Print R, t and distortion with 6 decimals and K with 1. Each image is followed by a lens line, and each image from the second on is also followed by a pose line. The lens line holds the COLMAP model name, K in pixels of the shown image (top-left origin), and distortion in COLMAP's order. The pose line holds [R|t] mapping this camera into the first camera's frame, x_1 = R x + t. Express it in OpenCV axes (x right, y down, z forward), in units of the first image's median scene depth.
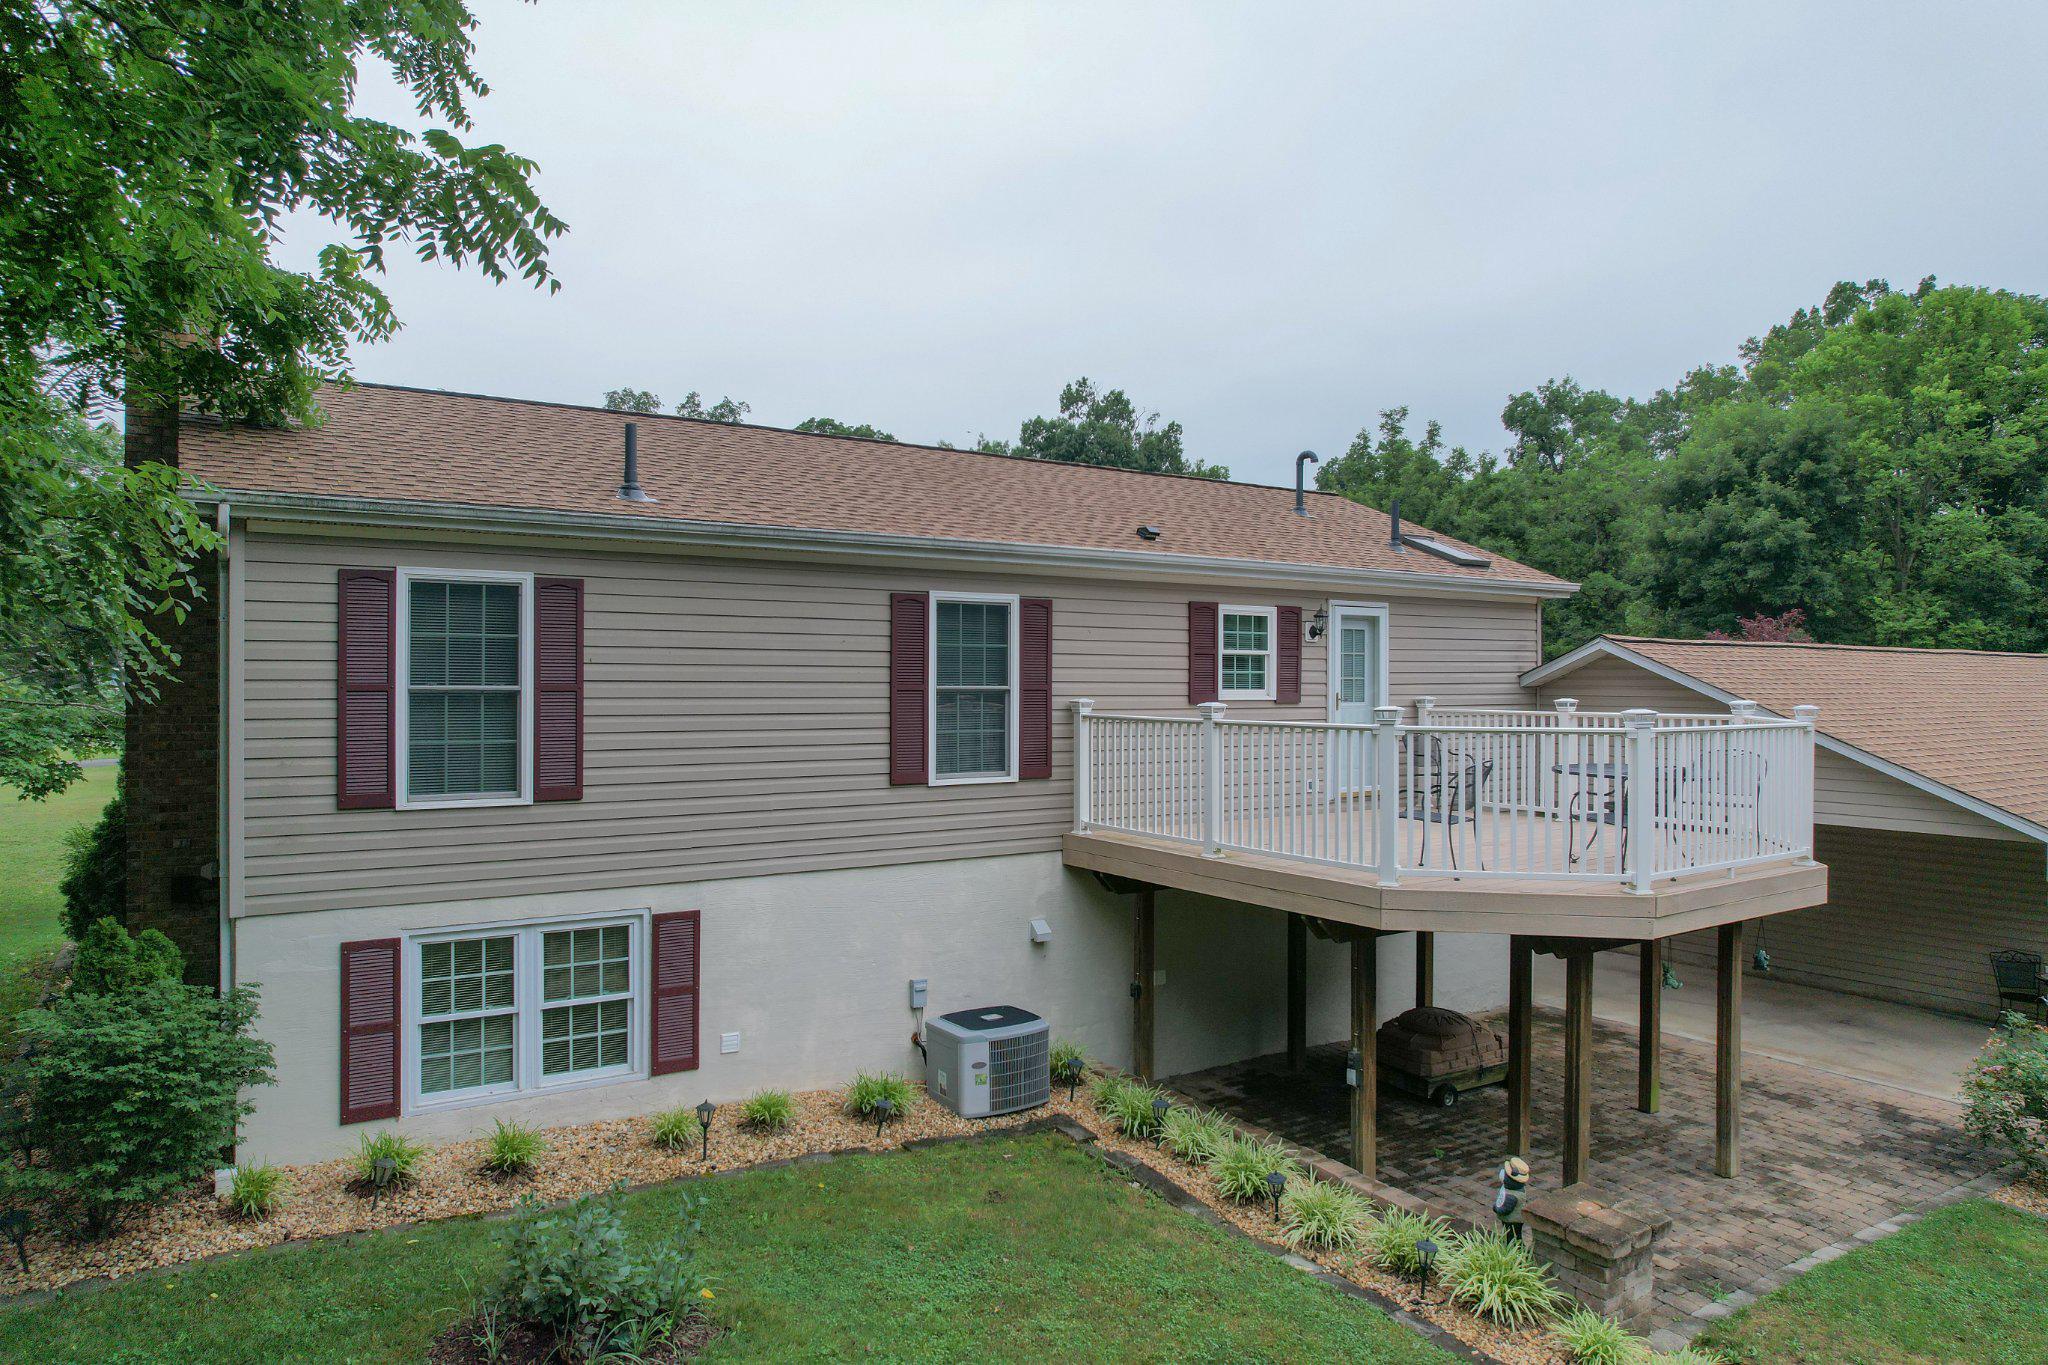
lens RADIAL K [[1312.0, 0, 1028.4], [0, 1312.0, 675.3], [0, 0, 1]] dist [-0.072411, 0.070129]
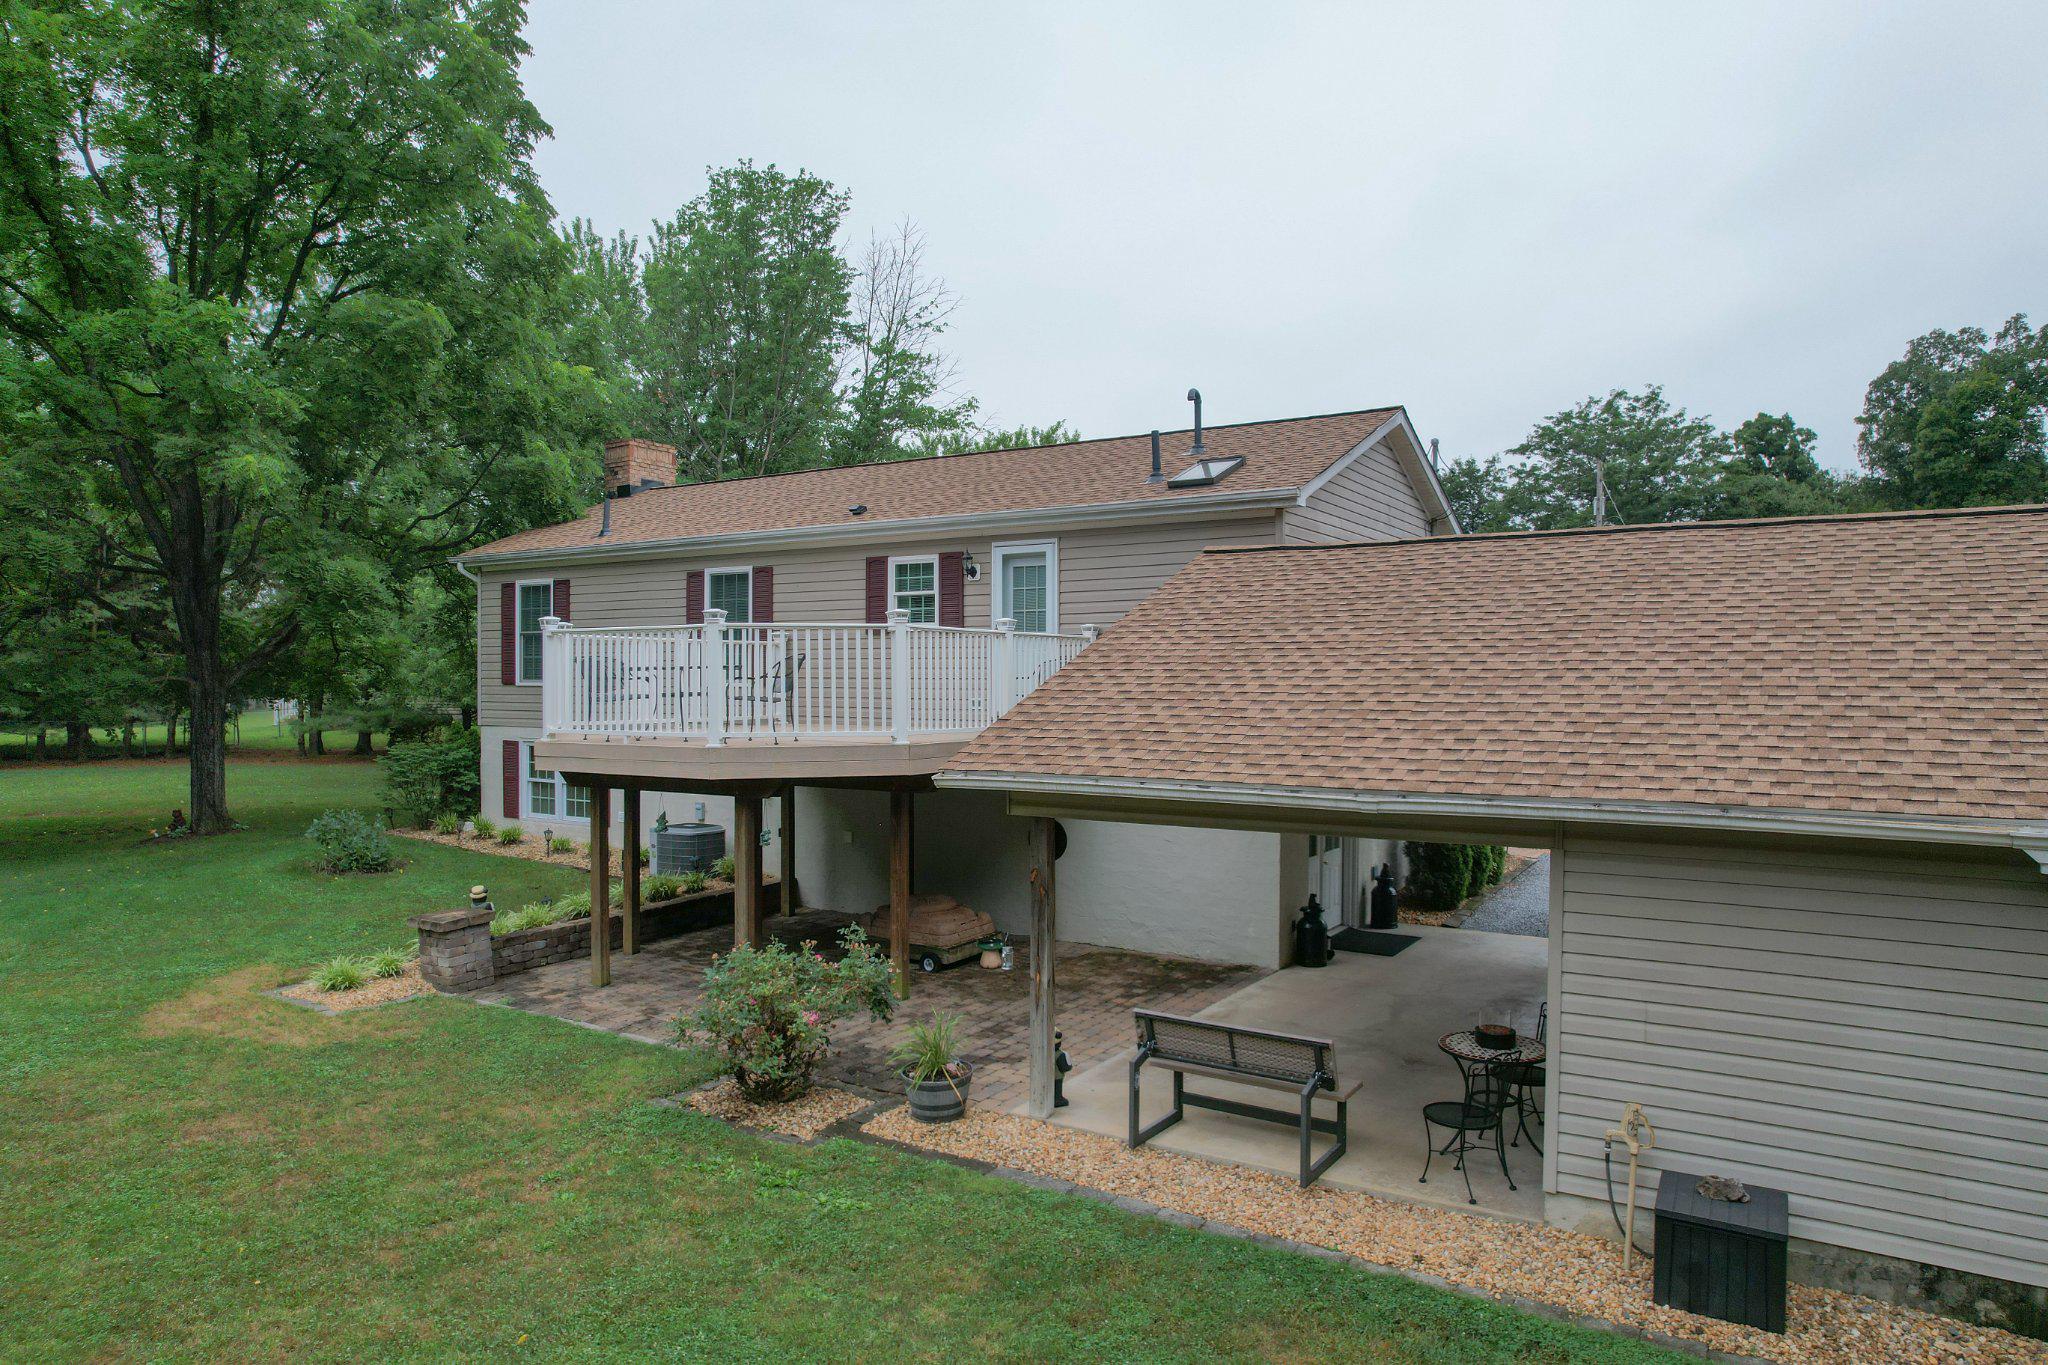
lens RADIAL K [[1322.1, 0, 1015.1], [0, 1322.1, 678.5], [0, 0, 1]] dist [-0.037292, -0.000836]
pose [[0.410614, -0.003376, -0.911803, 1.344867], [0.003305, 0.999992, -0.002214, 0.066415], [0.911803, -0.002104, 0.410622, 0.565360]]
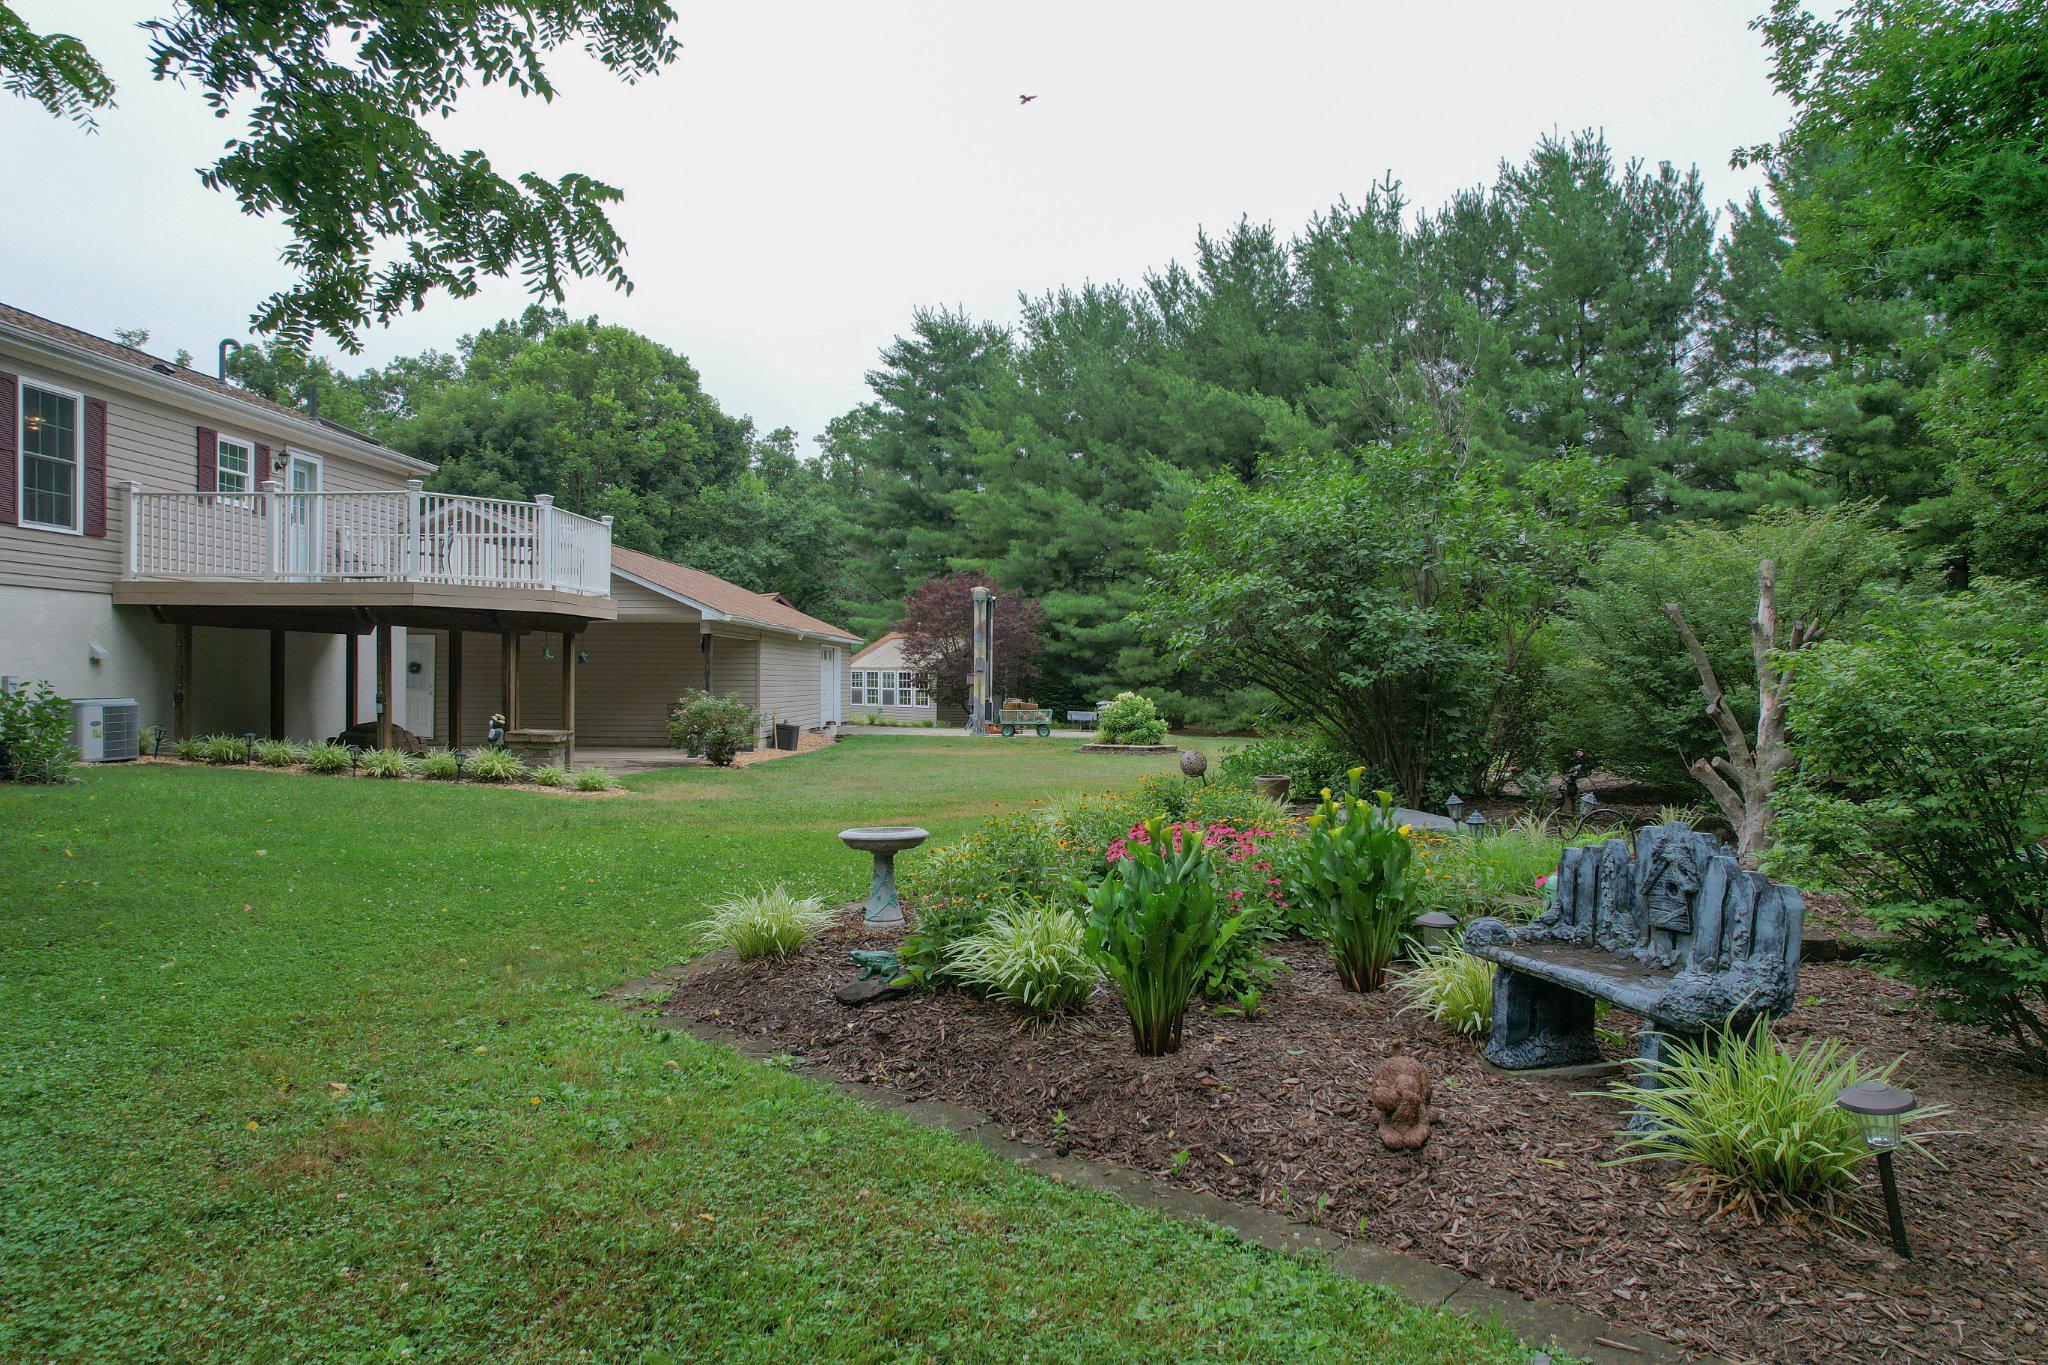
lens RADIAL K [[1312.0, 0, 1028.4], [0, 1312.0, 675.3], [0, 0, 1]] dist [-0.072411, 0.070129]
pose [[0.580594, -0.000756, 0.814193, -0.448401], [-0.004184, 0.999984, 0.003912, 0.186374], [-0.814182, -0.005679, 0.580581, -0.463774]]
